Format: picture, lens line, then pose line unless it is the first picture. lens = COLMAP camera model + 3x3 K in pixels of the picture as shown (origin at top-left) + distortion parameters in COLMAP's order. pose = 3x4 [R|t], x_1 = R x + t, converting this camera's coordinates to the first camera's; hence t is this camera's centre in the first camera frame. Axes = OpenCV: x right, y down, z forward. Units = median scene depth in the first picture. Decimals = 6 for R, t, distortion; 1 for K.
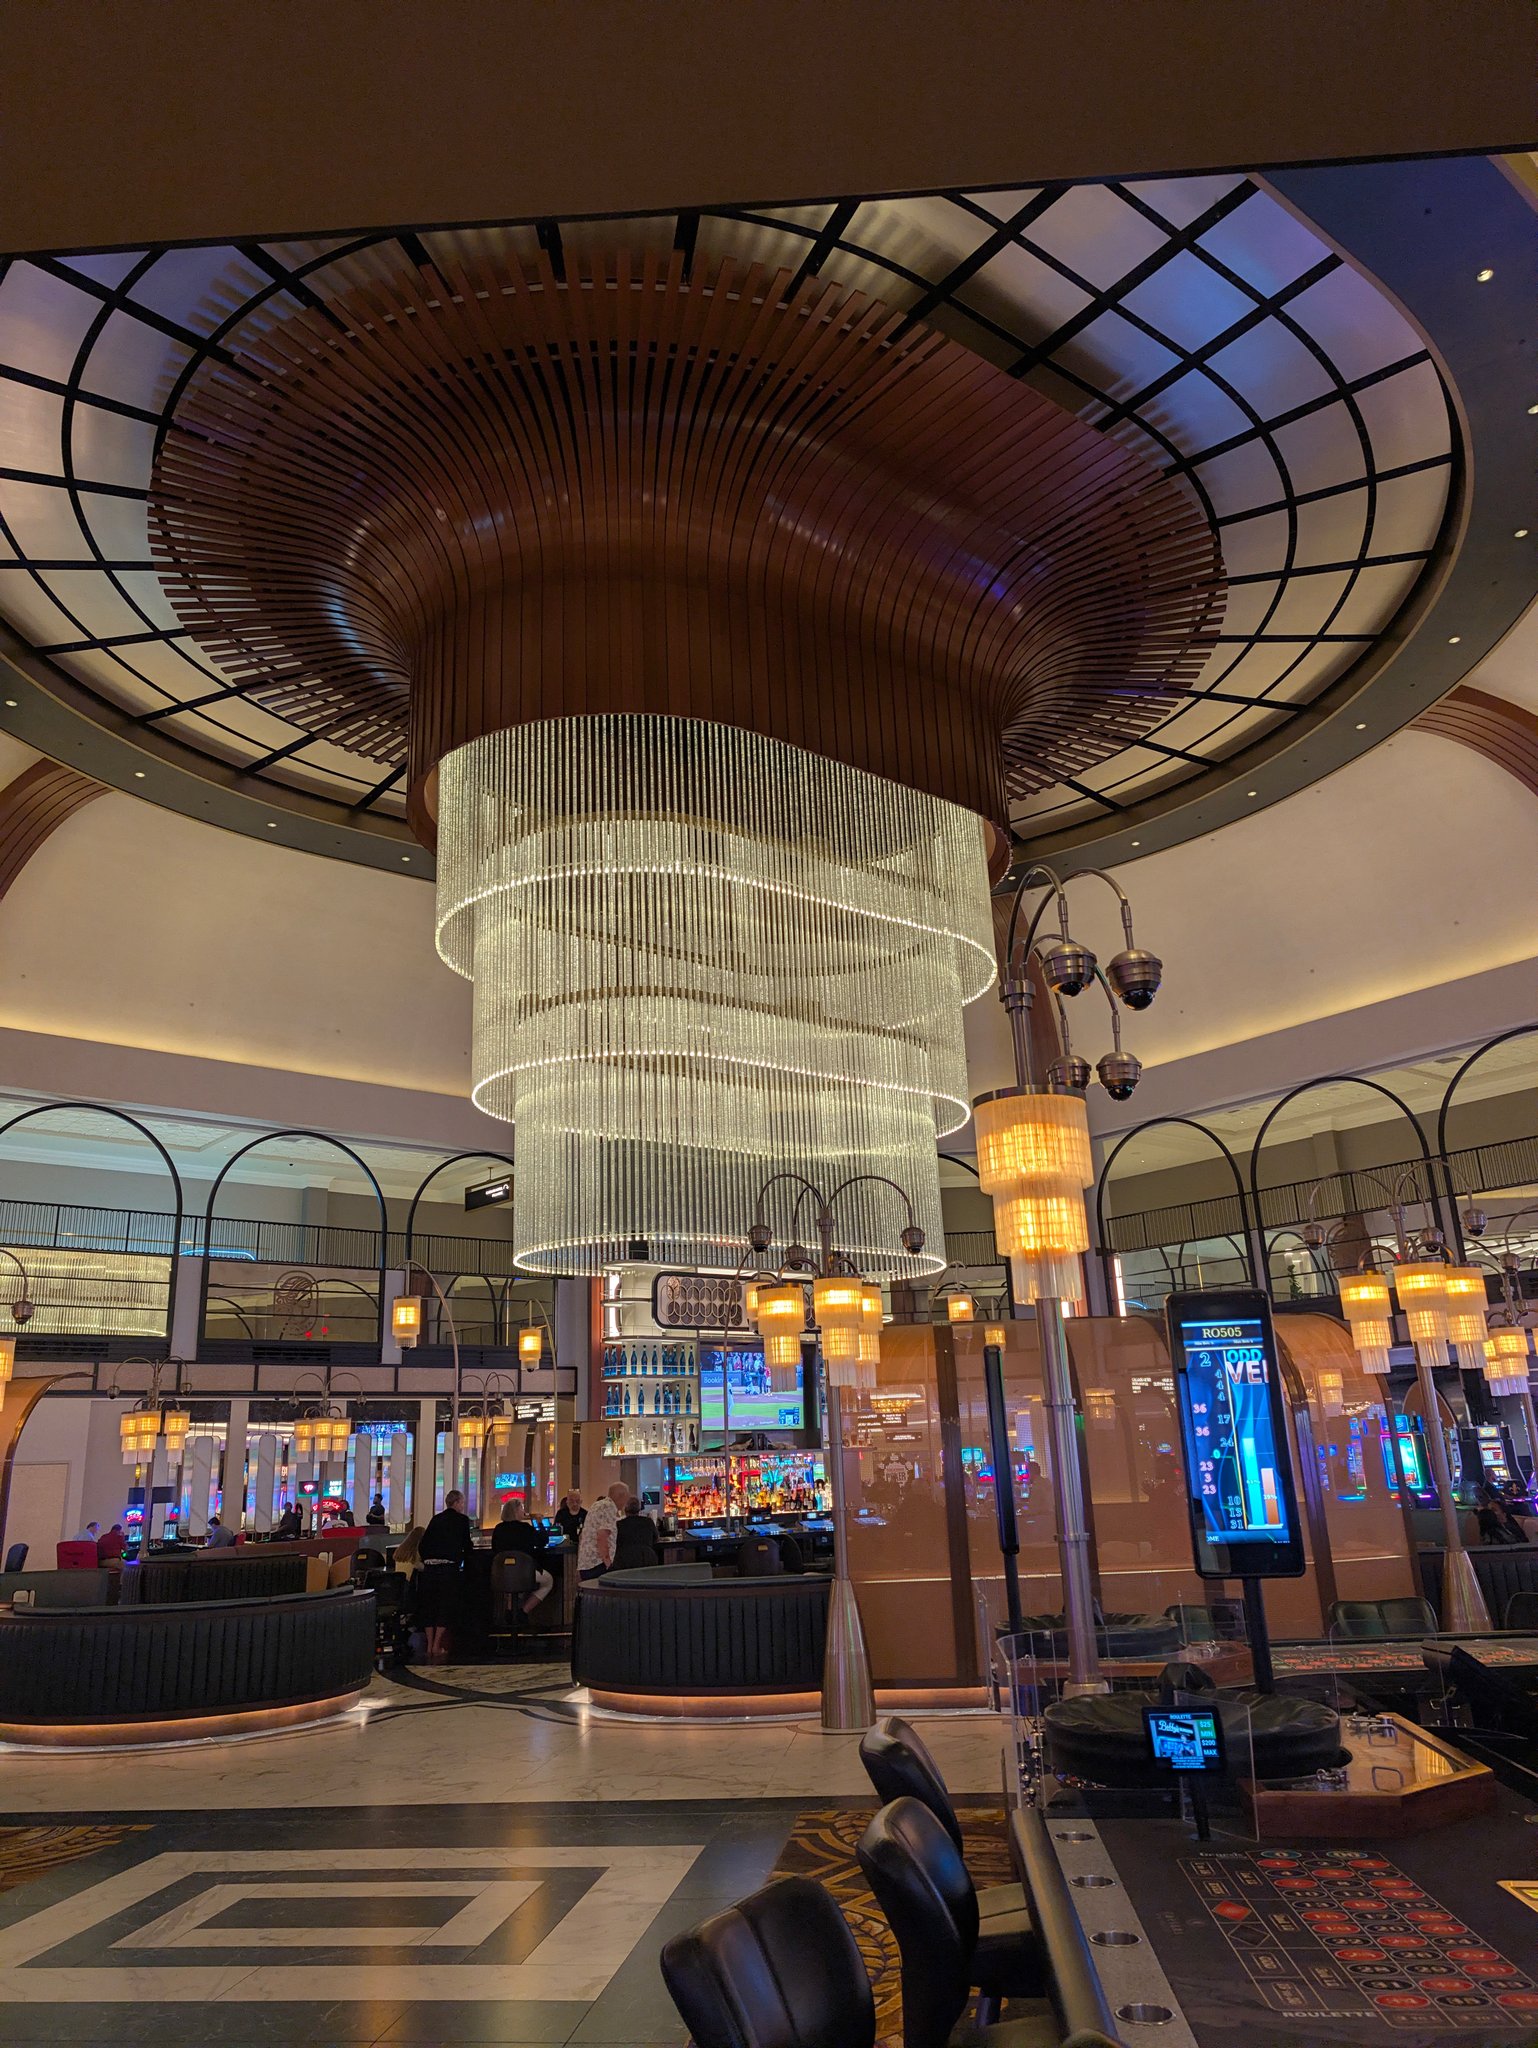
lens RADIAL K [[1469.6, 0, 769.0], [0, 1469.6, 1024.0], [0, 0, 1]] dist [0.000513, -0.000009]
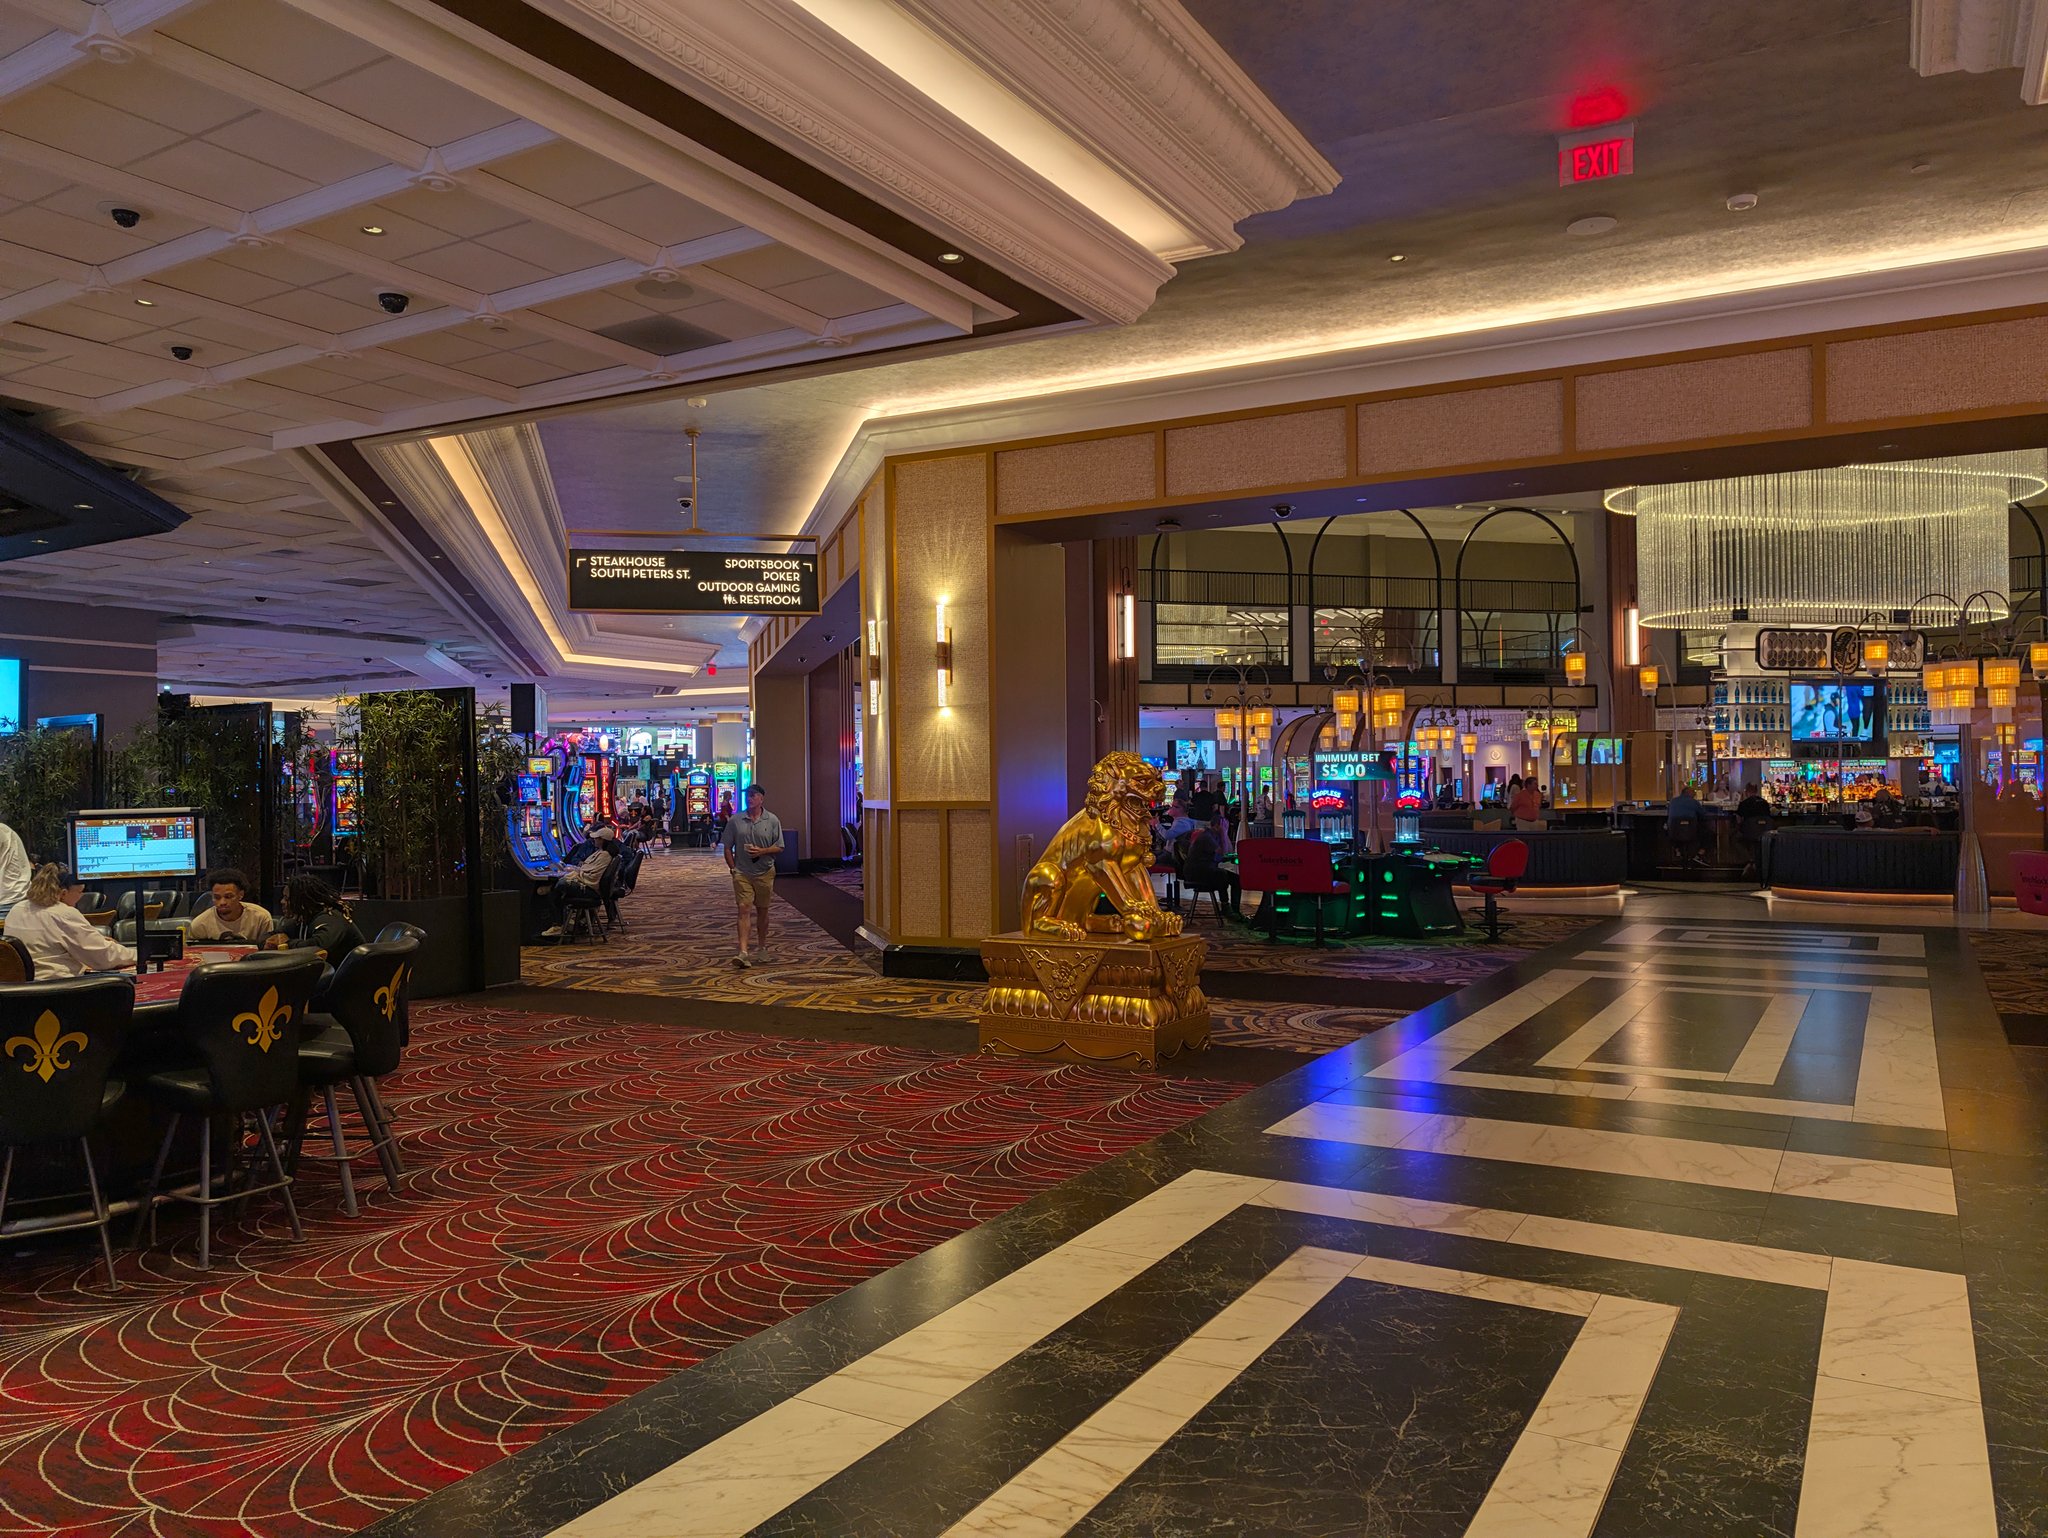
lens RADIAL K [[1442.6, 0, 1024.0], [0, 1442.6, 769.0], [0, 0, 1]] dist [0.044619, 0.000723]
pose [[0.916726, 0.038755, -0.397631, -0.159273], [0.078089, 0.958705, 0.273473, -0.130054], [0.391809, -0.281751, 0.875844, -0.488153]]
